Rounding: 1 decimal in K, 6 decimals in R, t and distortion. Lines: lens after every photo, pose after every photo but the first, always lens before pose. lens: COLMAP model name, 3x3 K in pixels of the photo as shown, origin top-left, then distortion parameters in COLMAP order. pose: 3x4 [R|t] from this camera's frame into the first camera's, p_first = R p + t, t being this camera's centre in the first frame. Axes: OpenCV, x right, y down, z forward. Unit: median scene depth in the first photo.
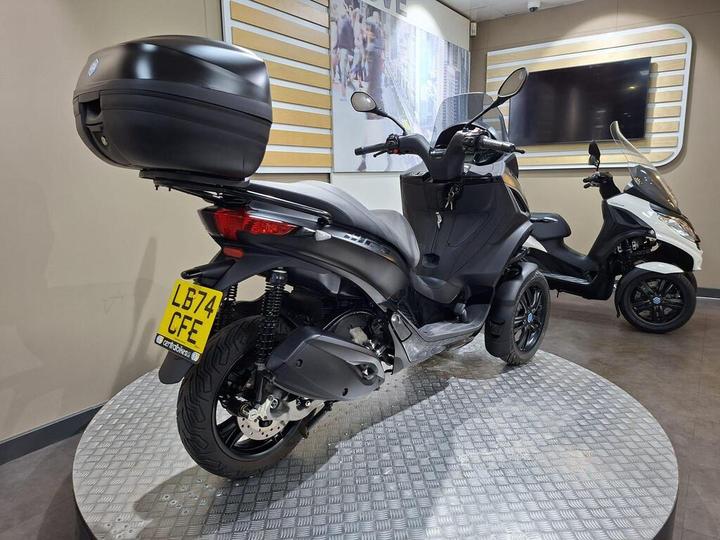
lens RADIAL K [[516.9, 0, 360.0], [0, 516.9, 270.0], [0, 0, 1]] dist [0.062893, -0.066414]
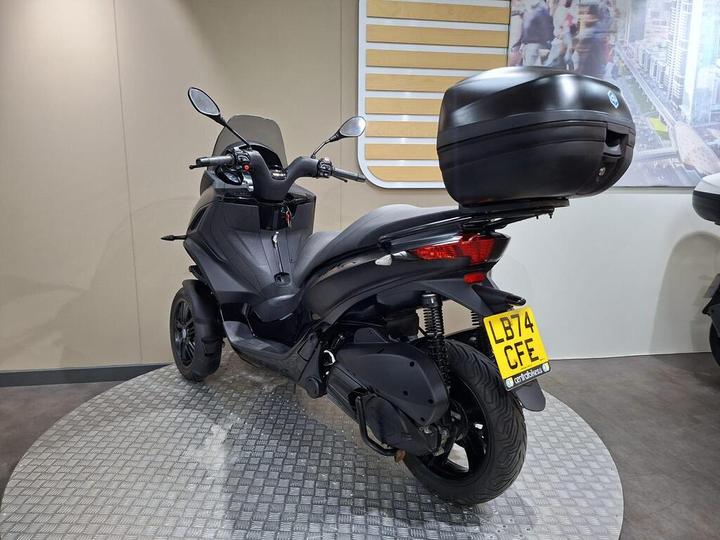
lens RADIAL K [[516.9, 0, 360.0], [0, 516.9, 270.0], [0, 0, 1]] dist [0.062893, -0.066414]
pose [[0.685406, 0.128880, -0.716665, 0.421432], [-0.146189, 0.988528, 0.037958, -0.045754], [0.713336, 0.078751, 0.696384, 0.219830]]
